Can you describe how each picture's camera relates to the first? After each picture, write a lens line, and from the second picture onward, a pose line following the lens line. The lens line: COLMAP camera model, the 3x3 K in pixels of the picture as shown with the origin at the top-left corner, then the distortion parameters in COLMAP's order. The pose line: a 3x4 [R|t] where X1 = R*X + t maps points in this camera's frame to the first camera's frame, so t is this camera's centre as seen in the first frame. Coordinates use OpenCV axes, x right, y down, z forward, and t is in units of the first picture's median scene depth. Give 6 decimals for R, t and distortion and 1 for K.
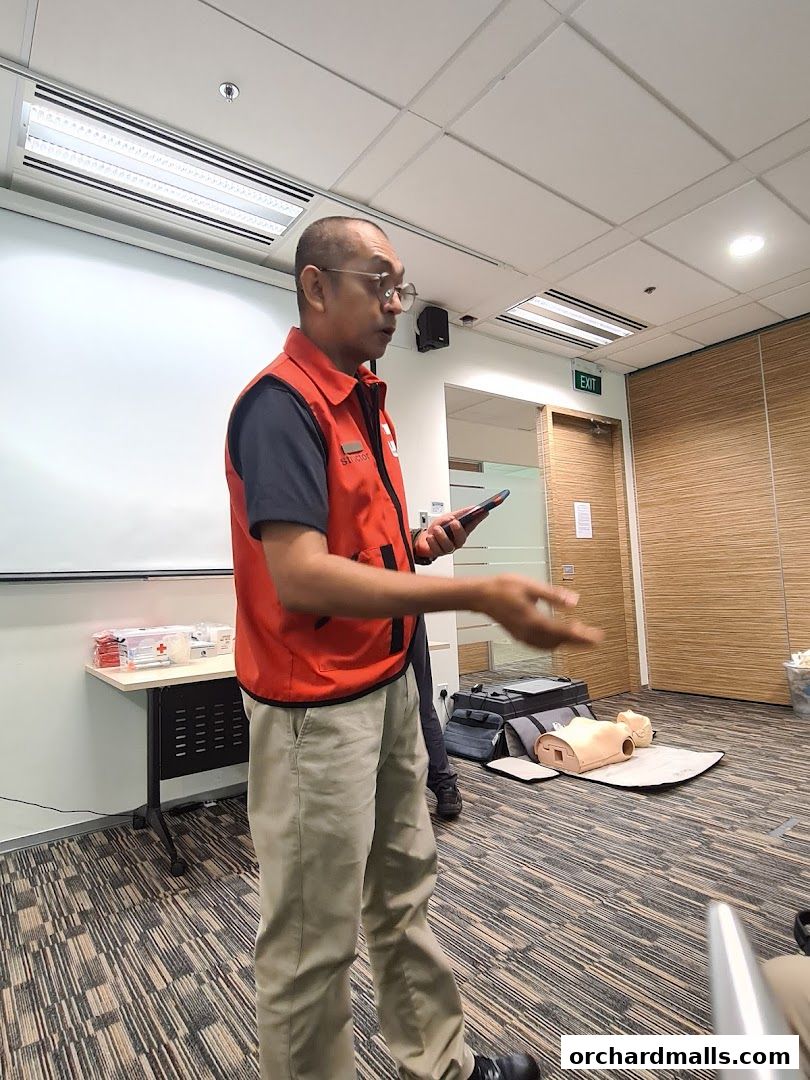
lens RADIAL K [[602.8, 0, 403.9], [0, 602.8, 533.1], [0, 0, 1]] dist [-0.000760, -0.003464]
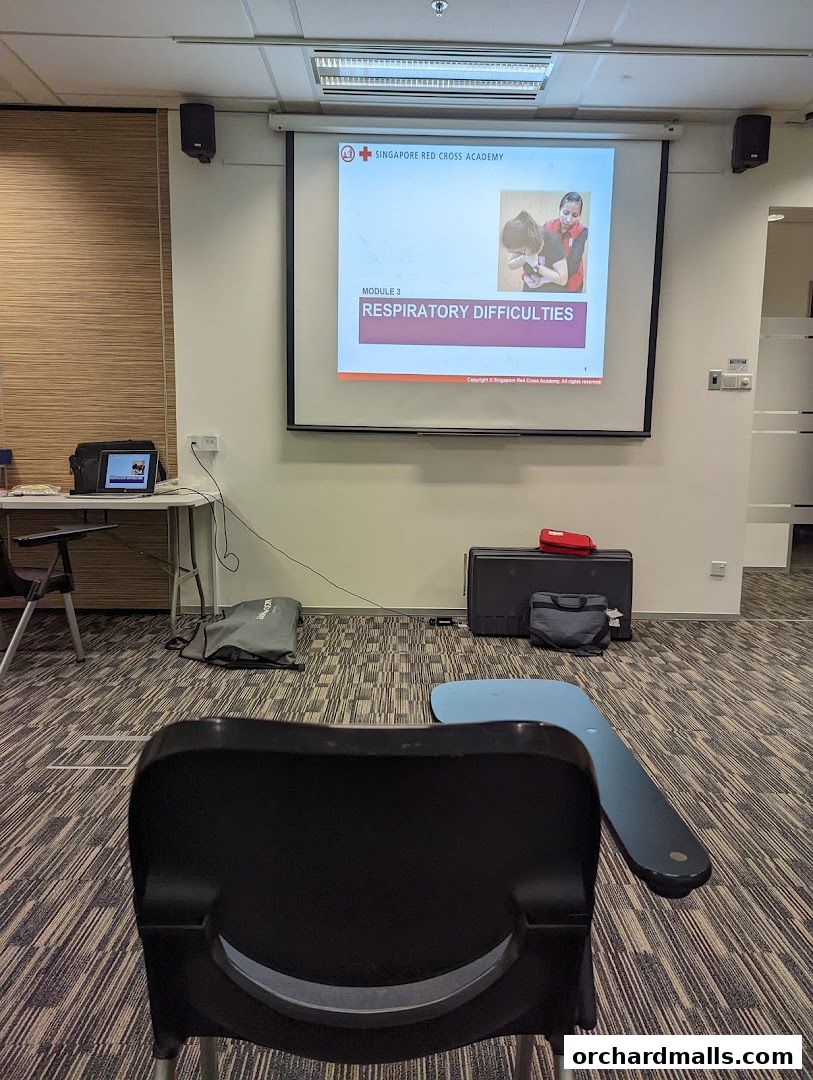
lens RADIAL K [[748.7, 0, 408.9], [0, 748.7, 542.2], [0, 0, 1]] dist [0.036162, -0.002504]
pose [[0.804183, 0.131908, -0.579560, 0.649063], [-0.002836, 0.975904, 0.218182, -0.057102], [0.594375, -0.173815, 0.785180, -0.353599]]
